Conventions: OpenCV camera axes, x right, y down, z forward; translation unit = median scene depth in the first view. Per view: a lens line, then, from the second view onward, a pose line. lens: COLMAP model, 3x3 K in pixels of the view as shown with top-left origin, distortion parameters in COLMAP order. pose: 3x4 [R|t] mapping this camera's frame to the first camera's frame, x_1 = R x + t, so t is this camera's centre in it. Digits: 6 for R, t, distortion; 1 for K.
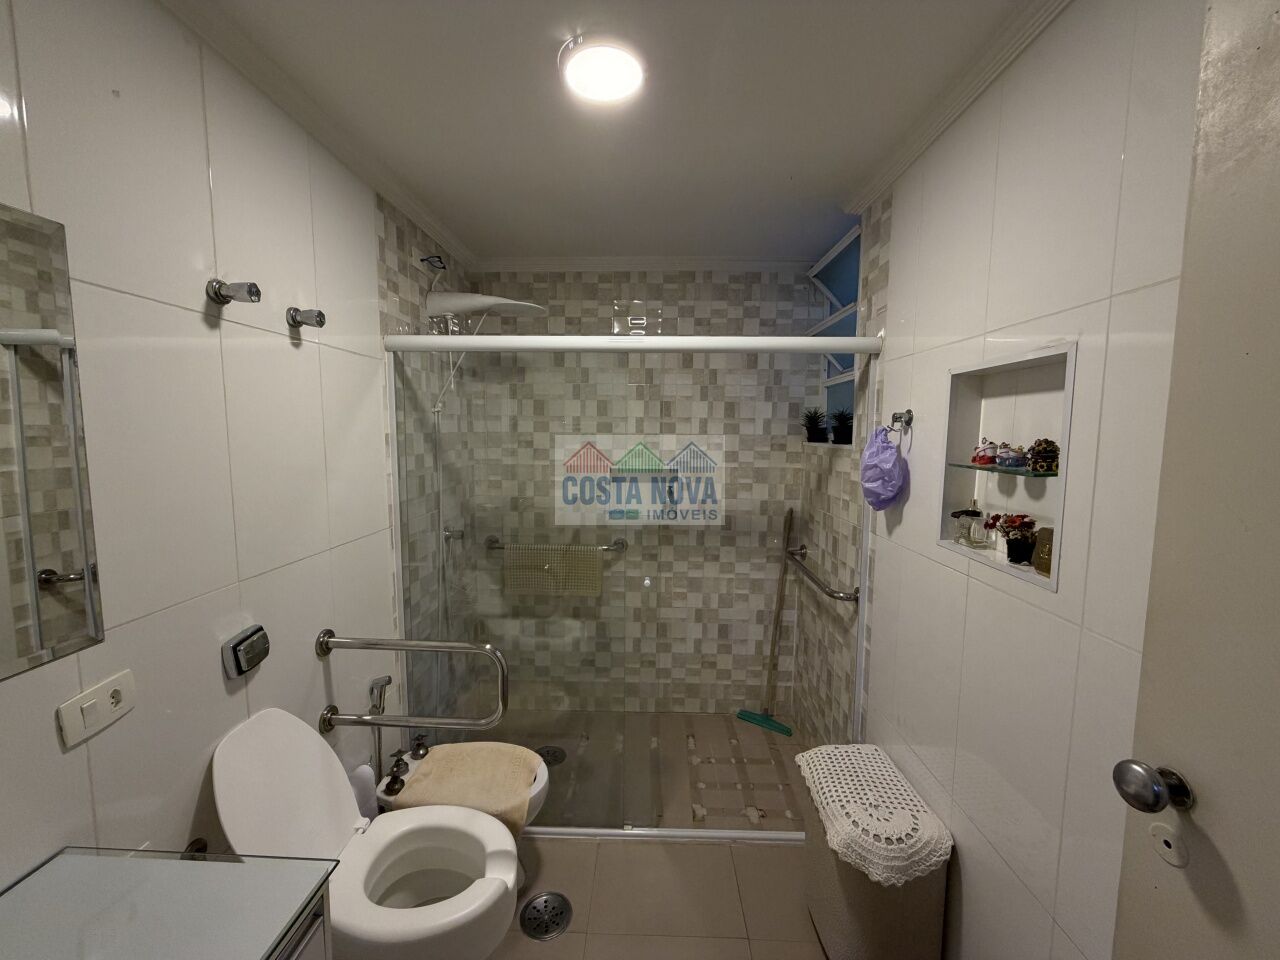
lens RADIAL K [[509.6, 0, 637.8], [0, 509.6, 479.2], [0, 0, 1]] dist [-0.002249, 0.000305]
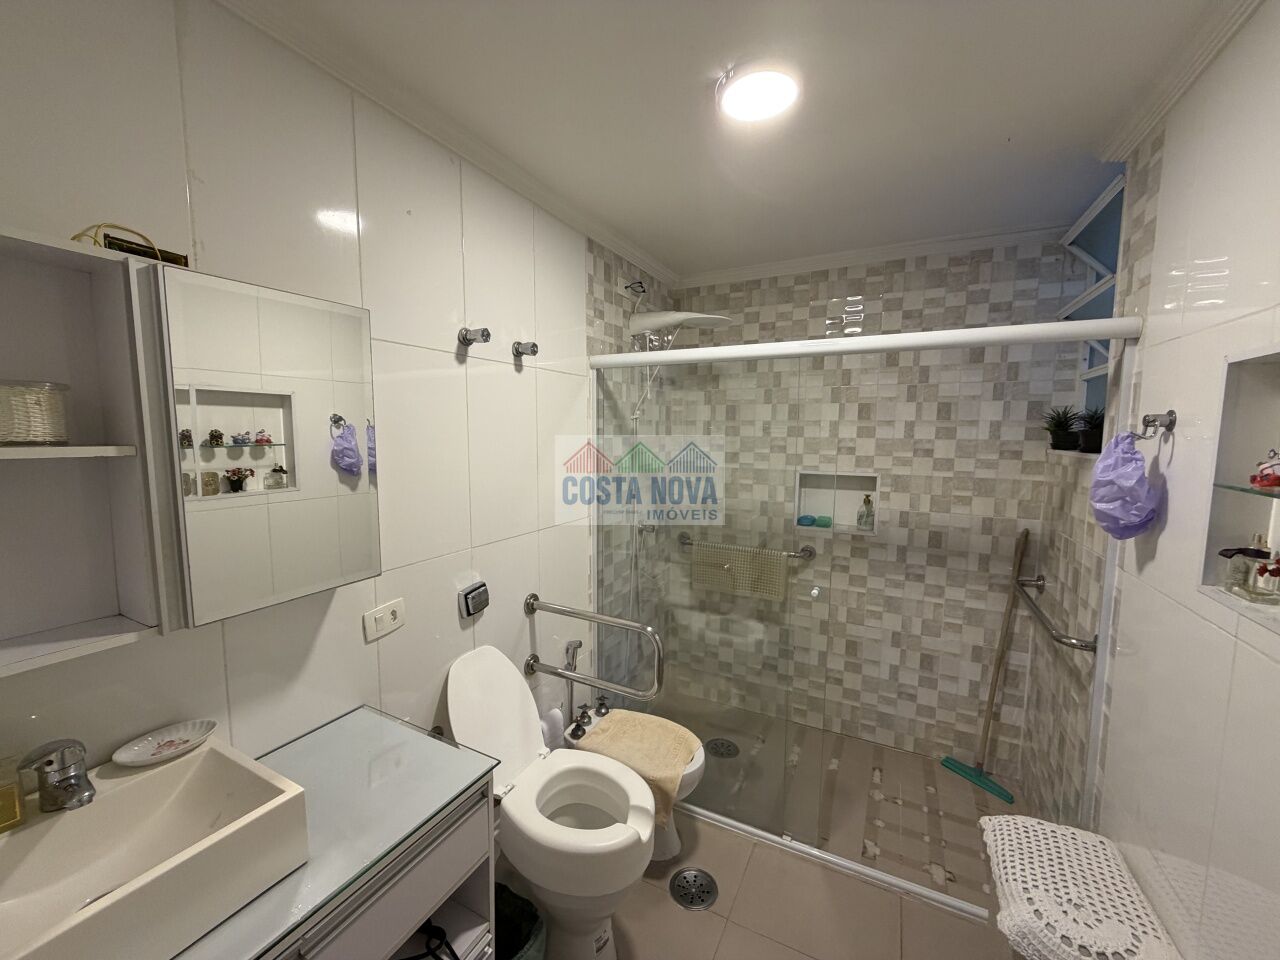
lens RADIAL K [[509.6, 0, 635.3], [0, 509.6, 478.9], [0, 0, 1]] dist [-0.002249, 0.000305]
pose [[0.900319, 0.038550, -0.433521, 0.117806], [-0.040017, 0.999182, 0.005746, -0.005075], [0.433388, 0.012175, 0.901125, -0.025034]]
